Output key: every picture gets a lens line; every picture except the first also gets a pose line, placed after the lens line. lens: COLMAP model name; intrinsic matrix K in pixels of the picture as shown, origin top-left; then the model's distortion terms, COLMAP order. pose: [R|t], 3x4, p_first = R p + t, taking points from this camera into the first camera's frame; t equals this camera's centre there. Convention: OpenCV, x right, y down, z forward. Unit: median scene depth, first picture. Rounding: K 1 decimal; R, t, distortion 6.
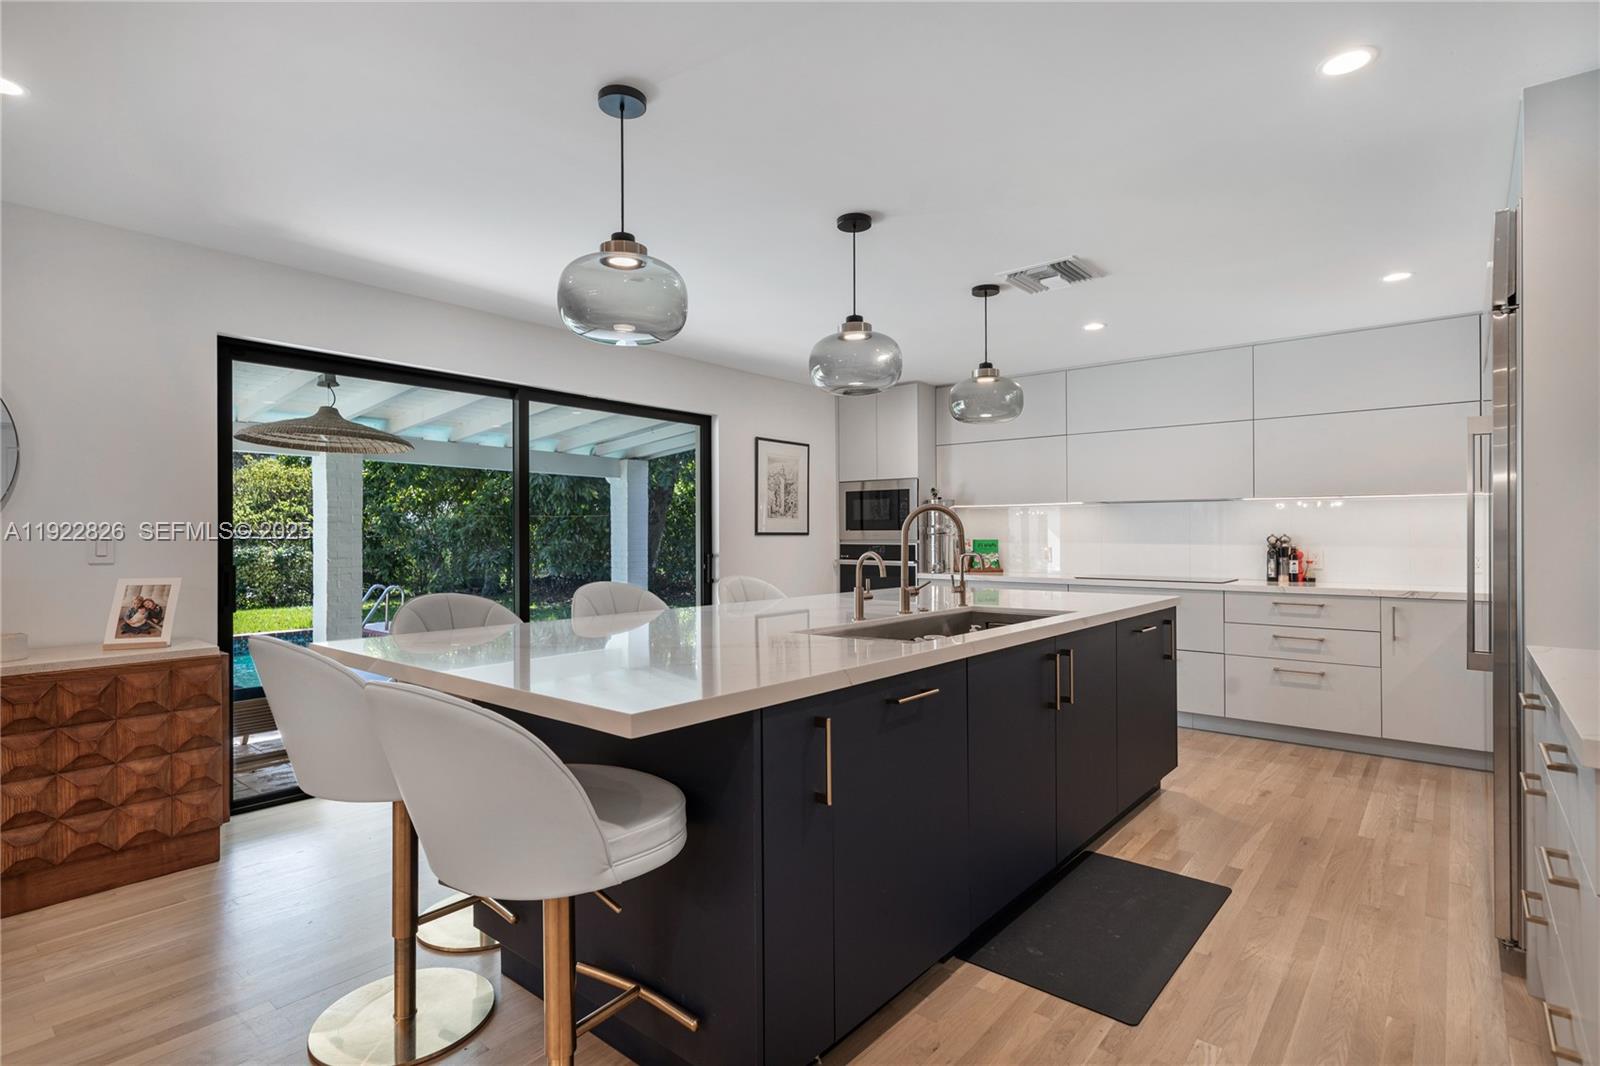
lens RADIAL K [[783.6, 0, 800.8], [0, 783.6, 536.0], [0, 0, 1]] dist [-0.002582, -0.000145]
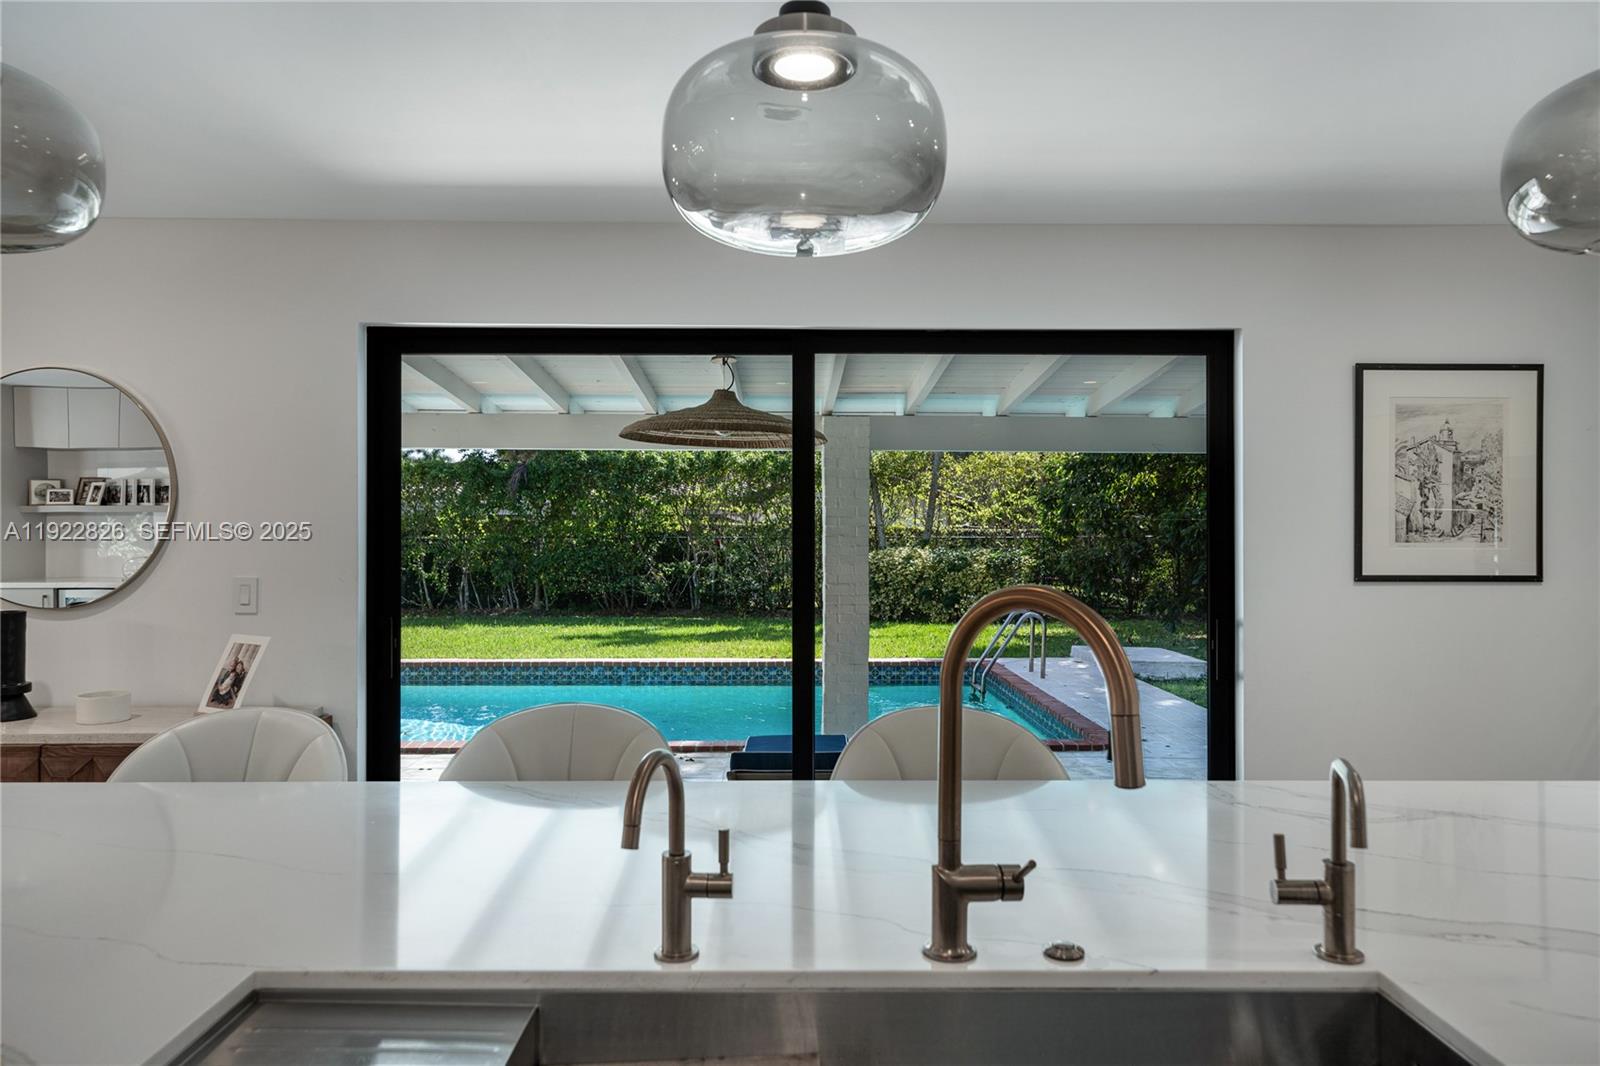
lens RADIAL K [[1070.6, 0, 799.3], [0, 1070.6, 526.9], [0, 0, 1]] dist [-0.003316, 0.000268]
pose [[0.649017, 0.002115, -0.760771, 0.203485], [-0.002953, 0.999996, 0.000260, -0.031587], [0.760768, 0.002078, 0.649020, 0.353024]]
